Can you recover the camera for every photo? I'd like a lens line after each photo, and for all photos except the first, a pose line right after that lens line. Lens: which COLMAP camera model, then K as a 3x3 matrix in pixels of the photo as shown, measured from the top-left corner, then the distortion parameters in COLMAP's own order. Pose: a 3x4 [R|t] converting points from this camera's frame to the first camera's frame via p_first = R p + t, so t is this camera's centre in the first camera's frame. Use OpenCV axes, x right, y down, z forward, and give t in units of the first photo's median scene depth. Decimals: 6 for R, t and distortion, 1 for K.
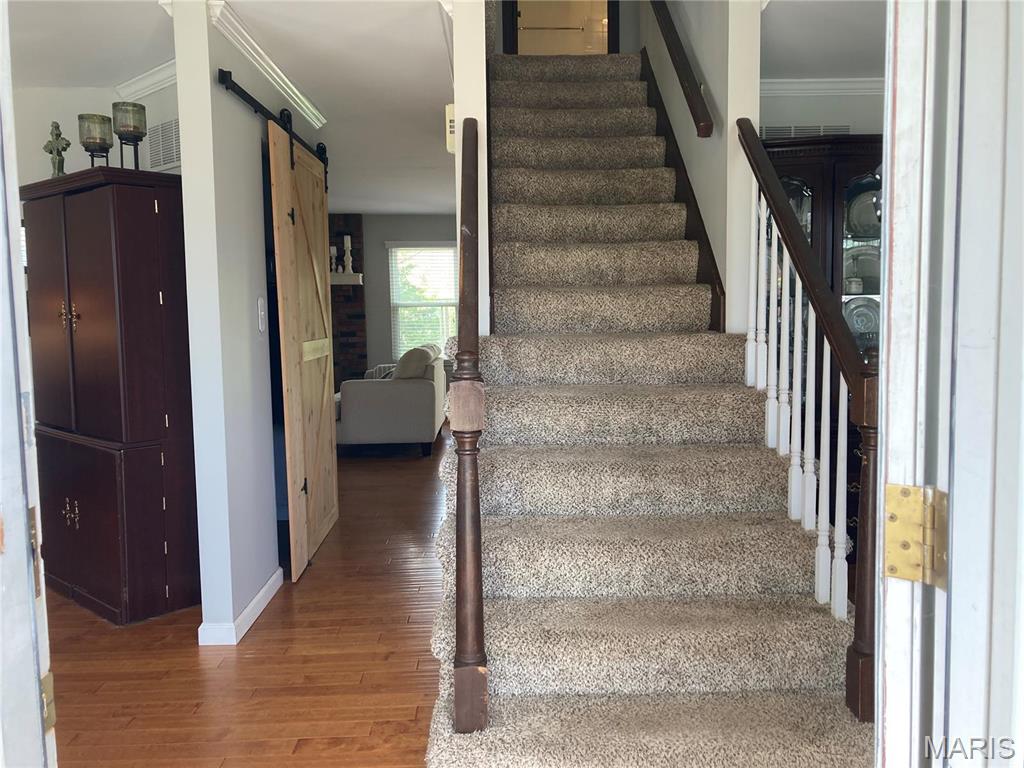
lens RADIAL K [[846.2, 0, 513.1], [0, 846.2, 379.5], [0, 0, 1]] dist [0.066813, -0.069720]
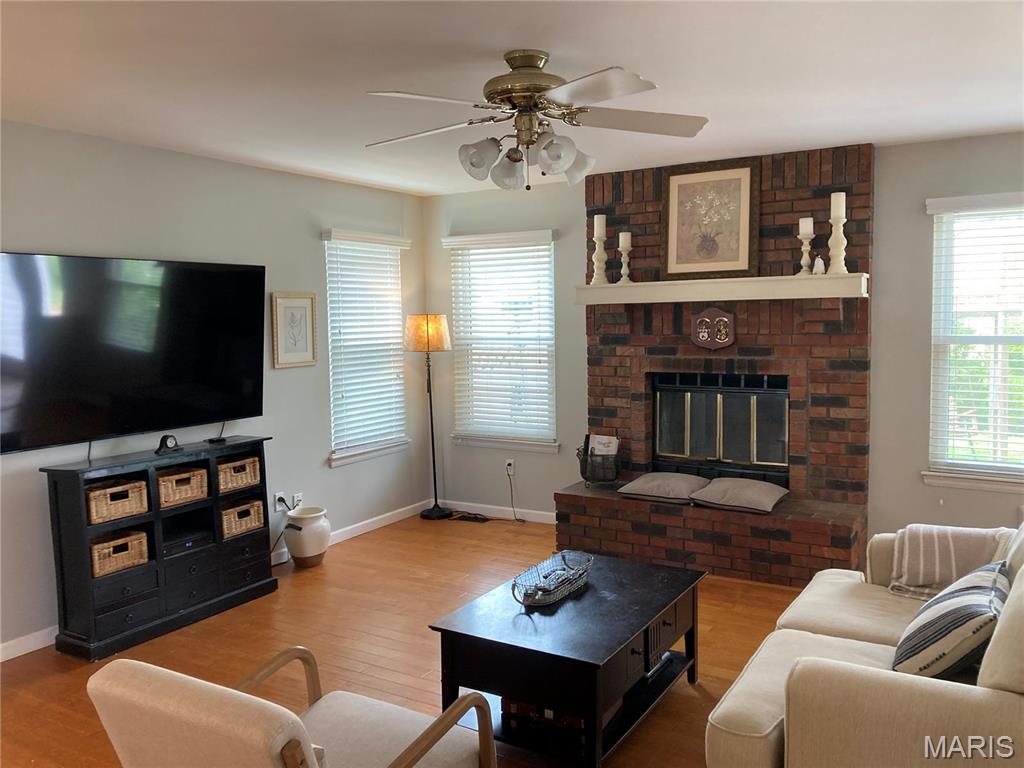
lens RADIAL K [[846.2, 0, 514.1], [0, 846.2, 382.9], [0, 0, 1]] dist [0.066813, -0.069720]
pose [[0.845774, 0.040561, -0.531997, -0.090465], [-0.045060, 0.998974, 0.004528, -0.058260], [0.531635, 0.020142, 0.846734, 0.502908]]
